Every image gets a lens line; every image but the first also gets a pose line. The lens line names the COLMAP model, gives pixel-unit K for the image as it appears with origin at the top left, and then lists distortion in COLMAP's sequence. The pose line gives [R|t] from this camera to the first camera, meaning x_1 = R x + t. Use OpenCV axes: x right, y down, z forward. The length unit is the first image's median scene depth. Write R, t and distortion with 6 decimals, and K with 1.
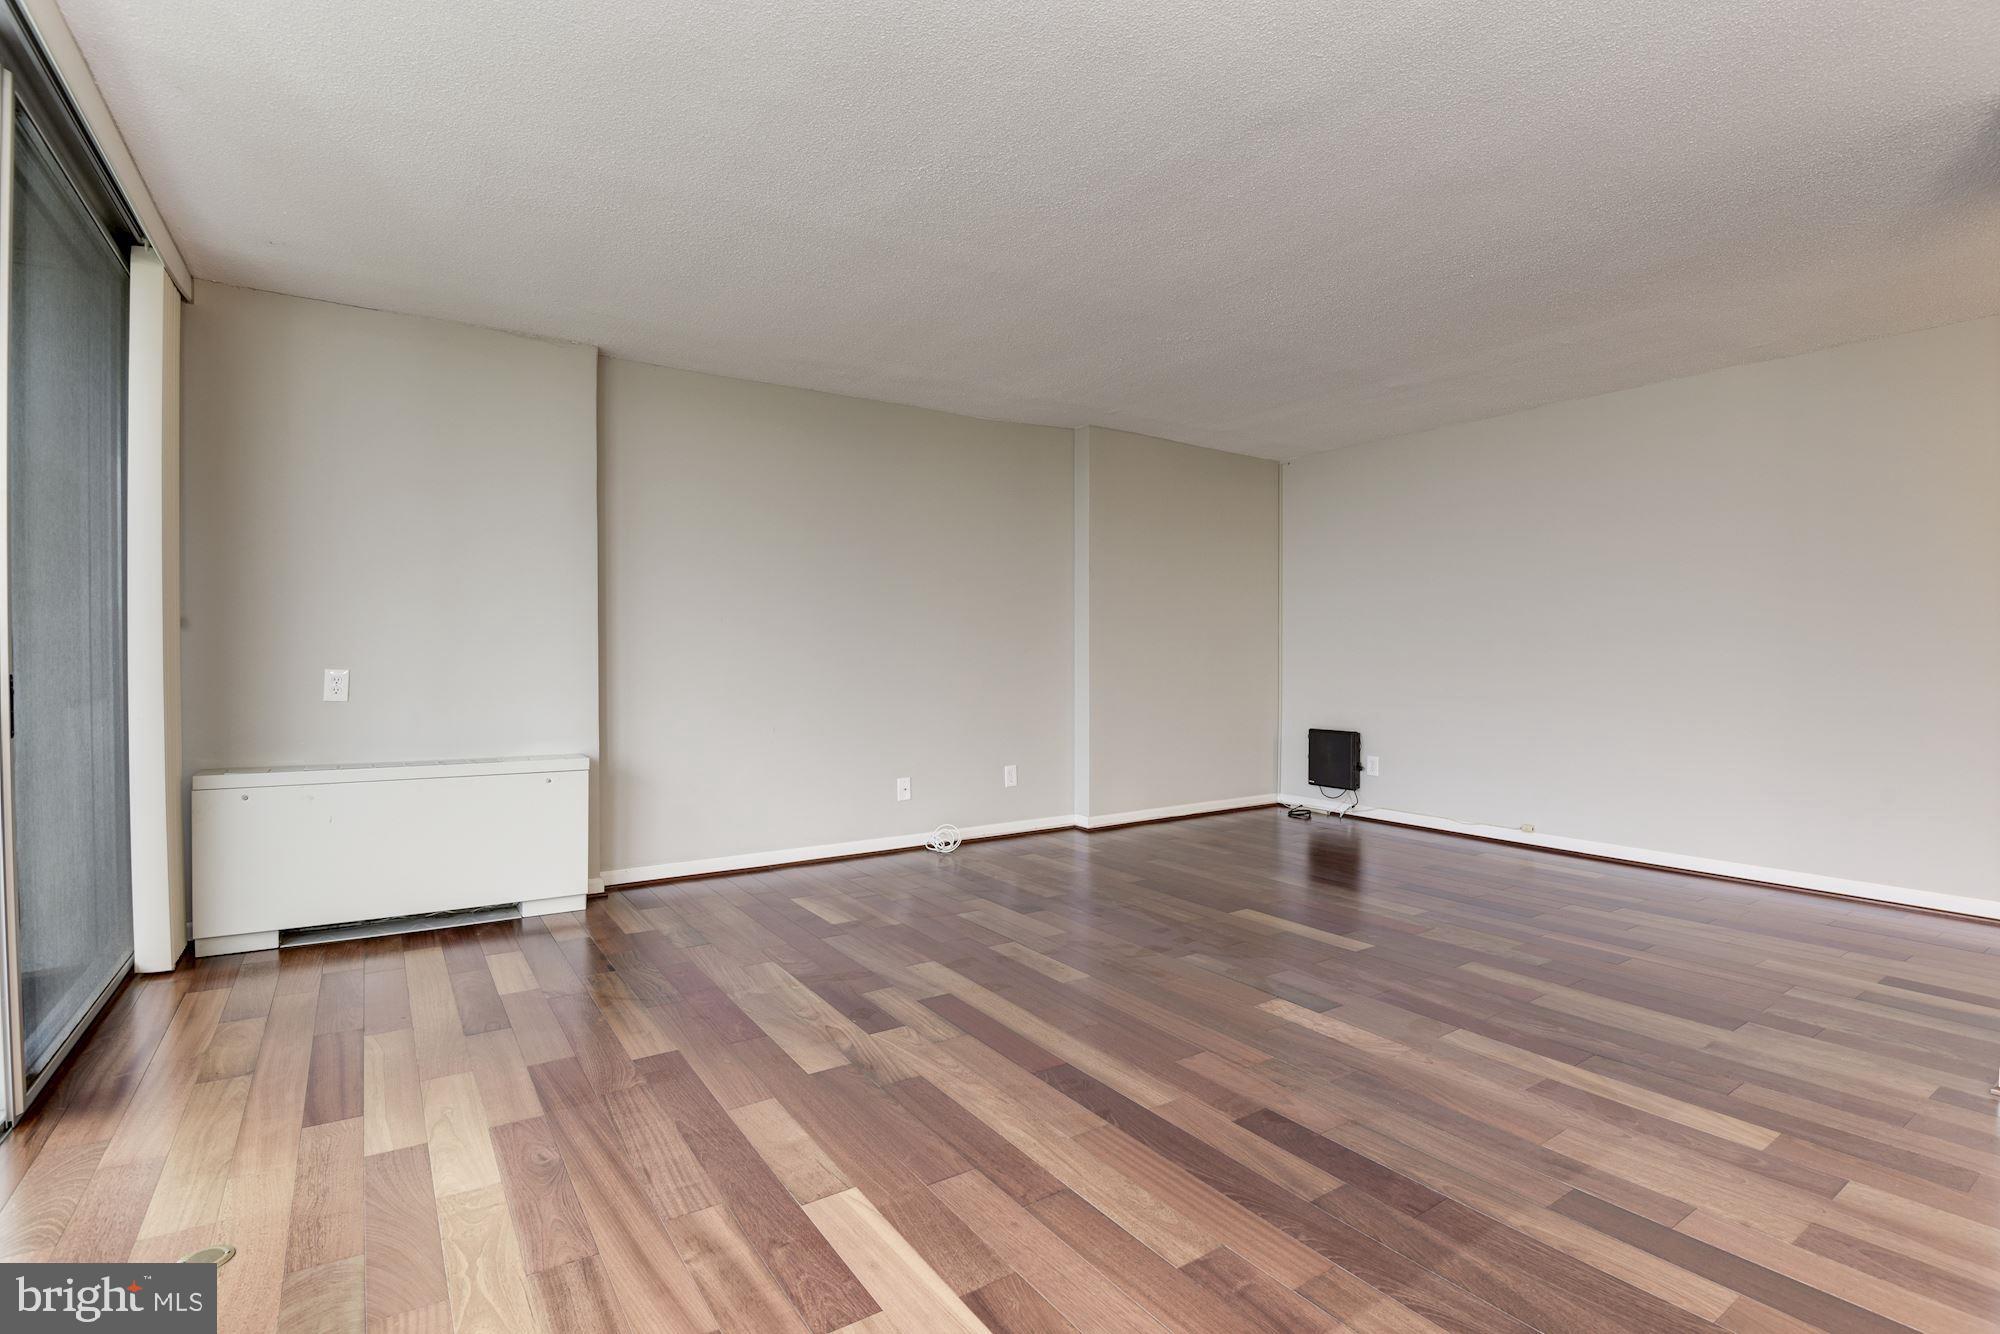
lens RADIAL K [[932.3, 0, 1003.1], [0, 932.3, 671.5], [0, 0, 1]] dist [-0.002320, -0.015559]
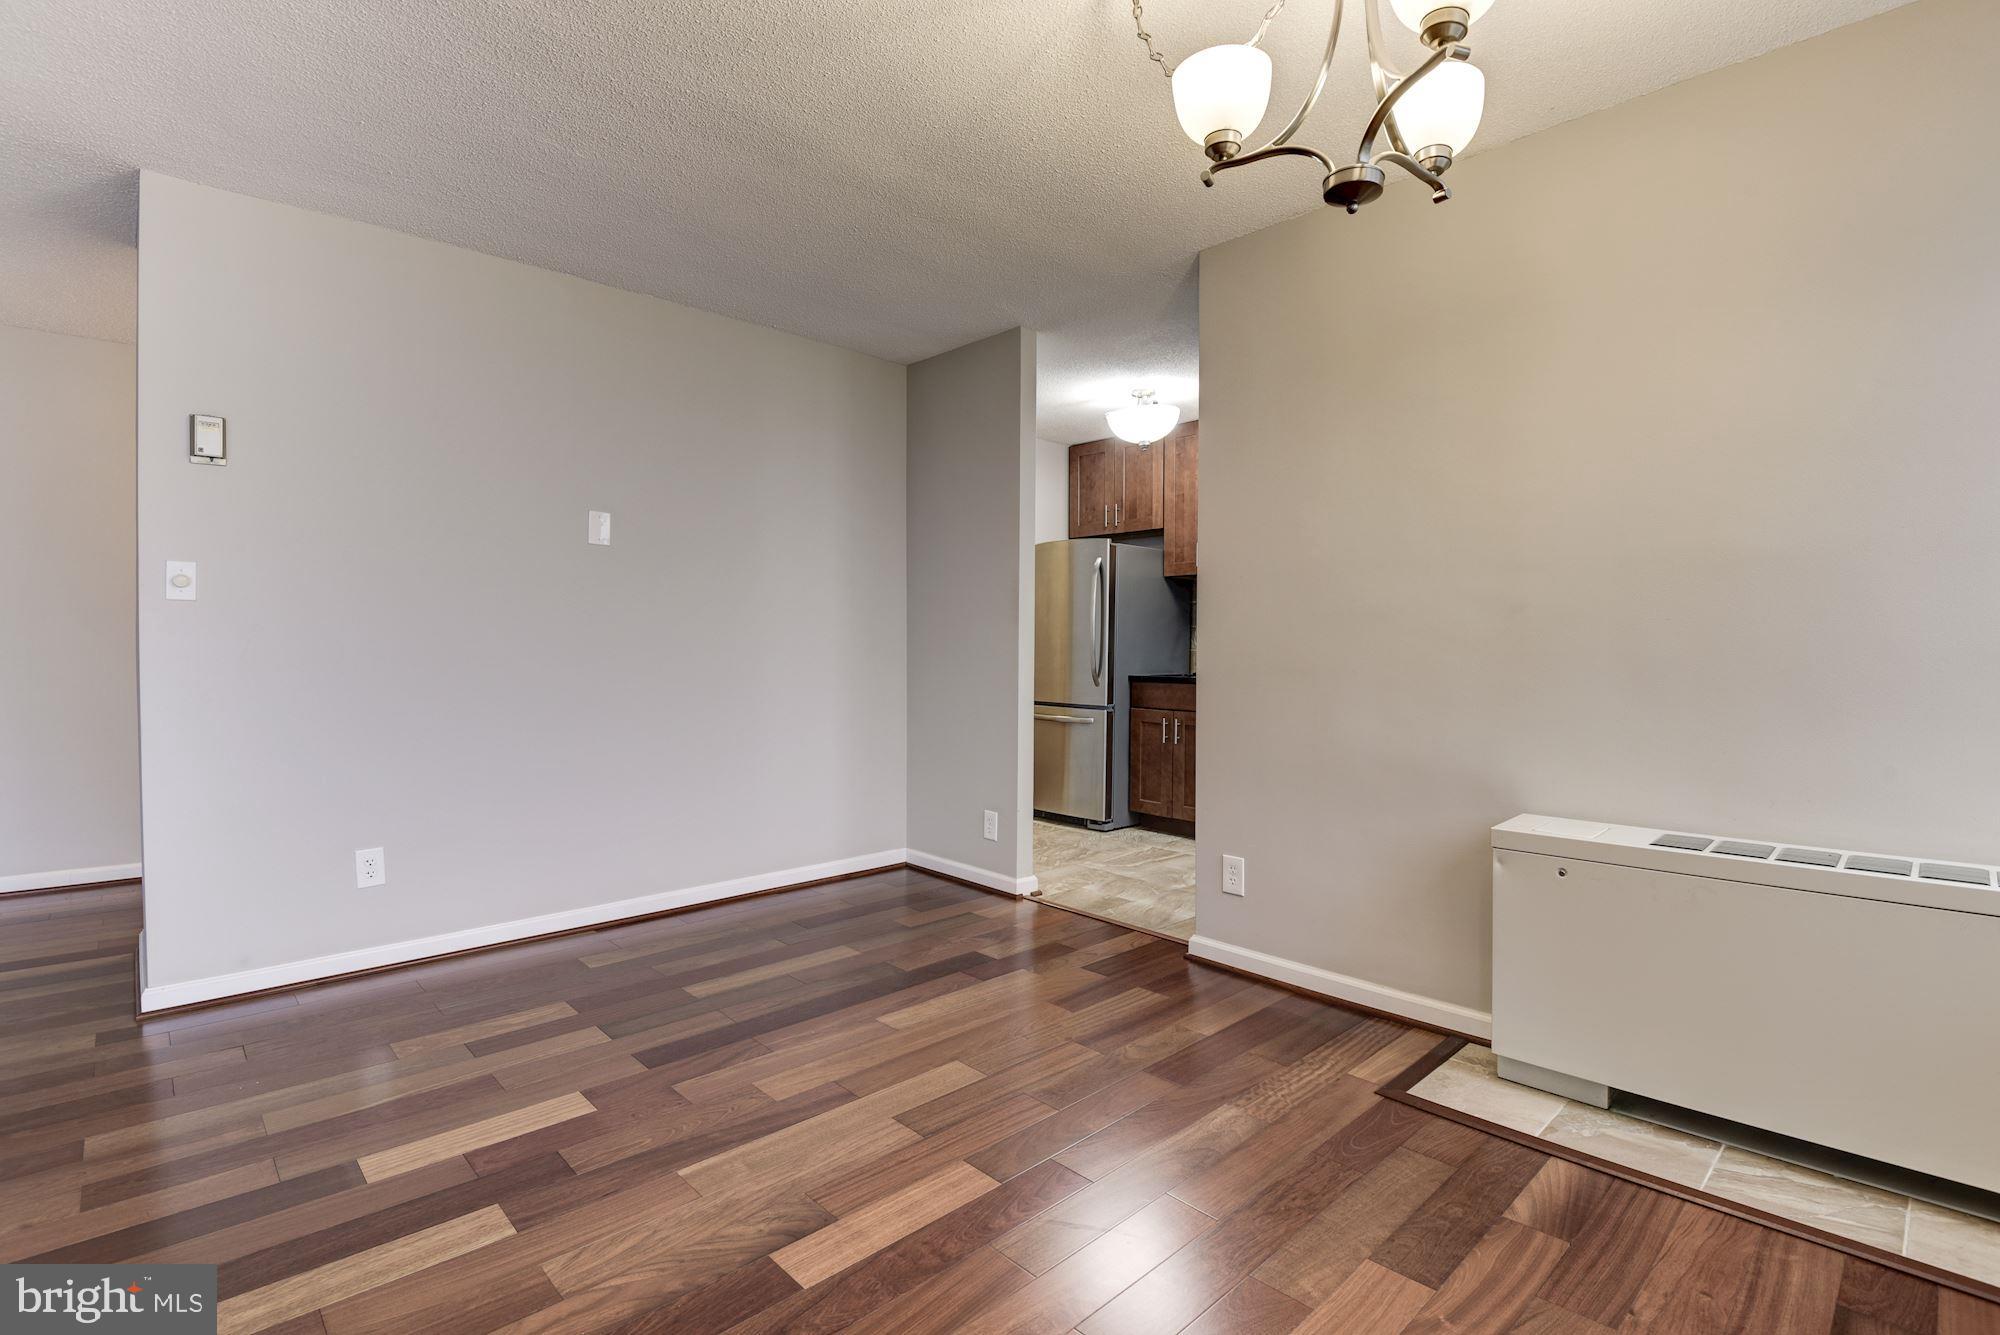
lens RADIAL K [[927.5, 0, 1007.0], [0, 927.5, 660.4], [0, 0, 1]] dist [0.000818, -0.017303]
pose [[-0.168162, -0.015772, 0.985633, -0.155172], [0.010921, 0.999781, 0.017862, 0.002560], [-0.985699, 0.013768, -0.167953, 0.074621]]
